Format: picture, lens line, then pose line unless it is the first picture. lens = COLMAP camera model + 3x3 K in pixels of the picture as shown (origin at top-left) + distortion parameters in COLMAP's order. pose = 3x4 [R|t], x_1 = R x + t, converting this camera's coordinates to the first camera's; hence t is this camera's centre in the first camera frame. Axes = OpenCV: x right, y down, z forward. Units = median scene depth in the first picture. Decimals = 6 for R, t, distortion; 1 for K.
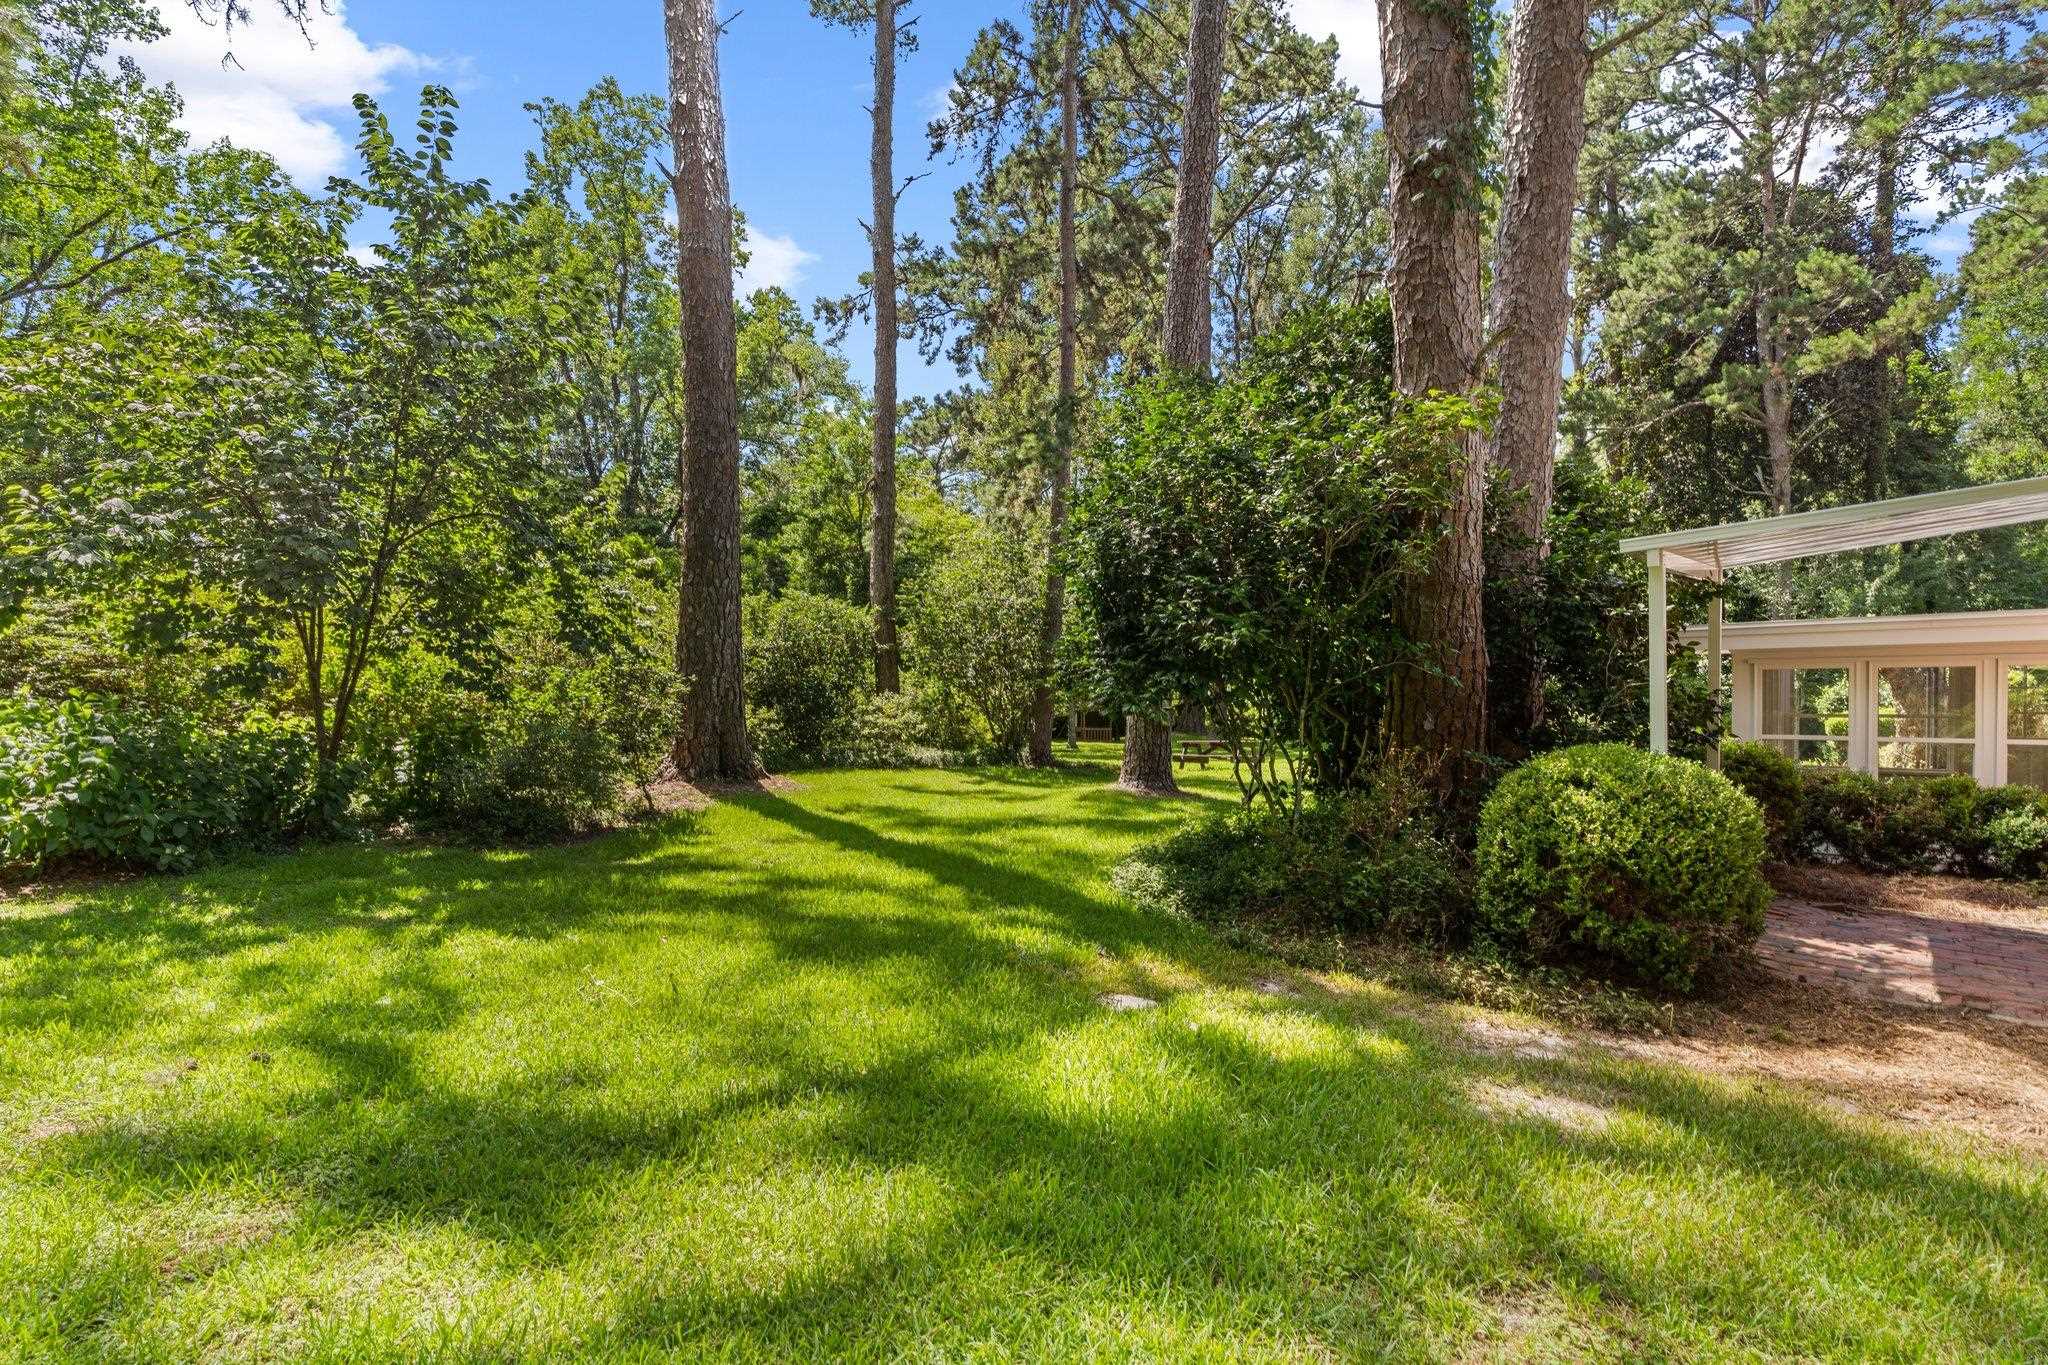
lens RADIAL K [[995.8, 0, 1024.0], [0, 995.8, 682.5], [0, 0, 1]] dist [0.003250, 0.000441]
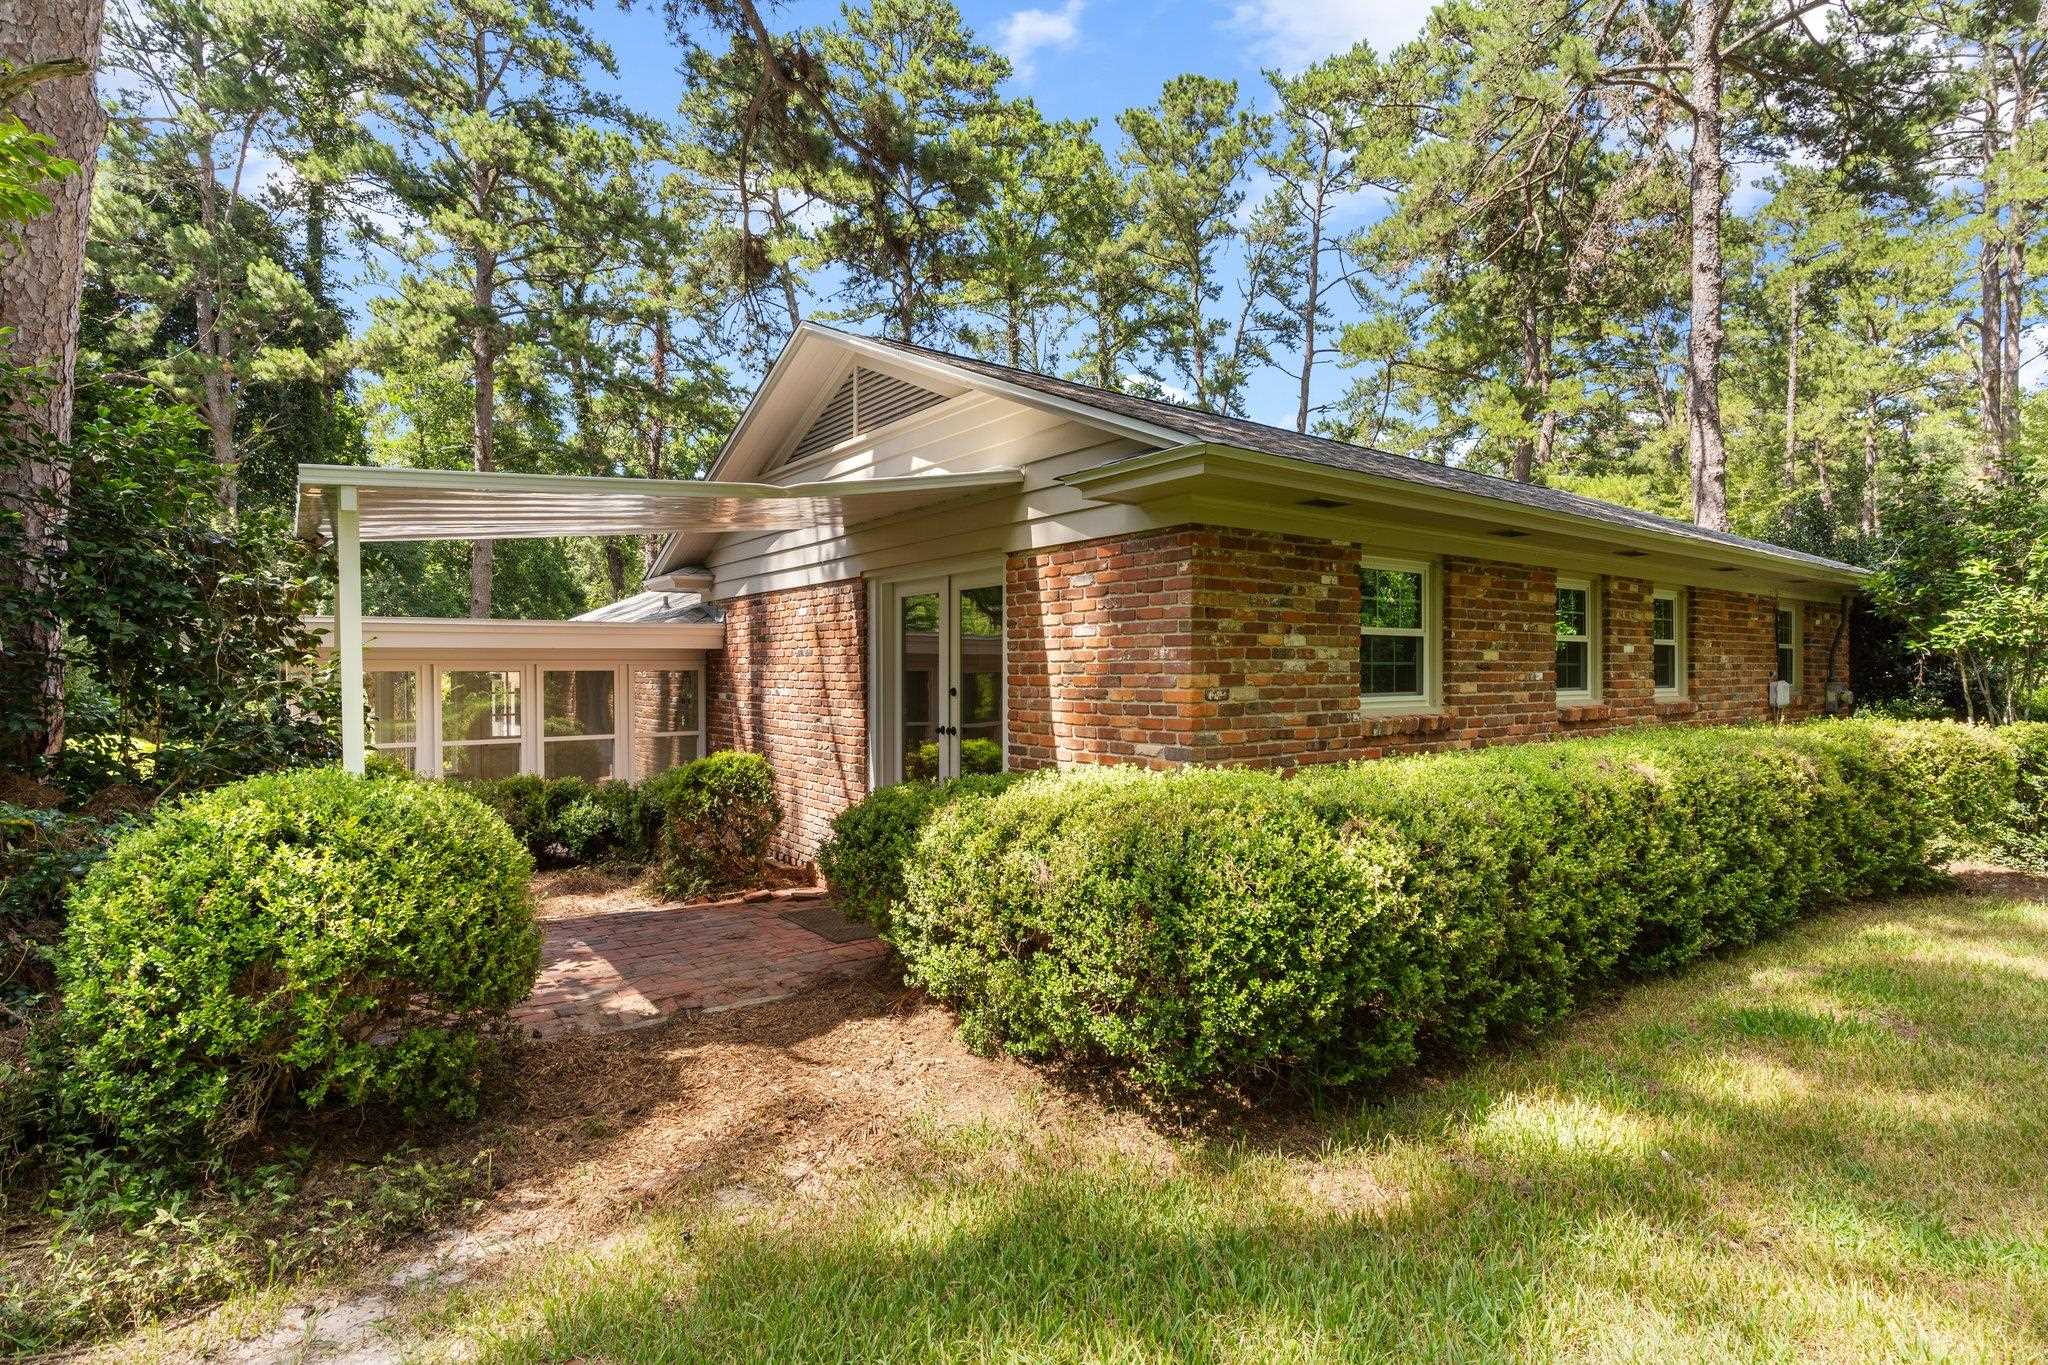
lens RADIAL K [[995.8, 0, 1024.0], [0, 995.8, 682.5], [0, 0, 1]] dist [0.003250, 0.000441]
pose [[0.236123, 0.003616, 0.971716, 0.072412], [0.008332, 0.999949, -0.005746, 0.013421], [-0.971687, 0.009453, 0.236081, 0.426436]]
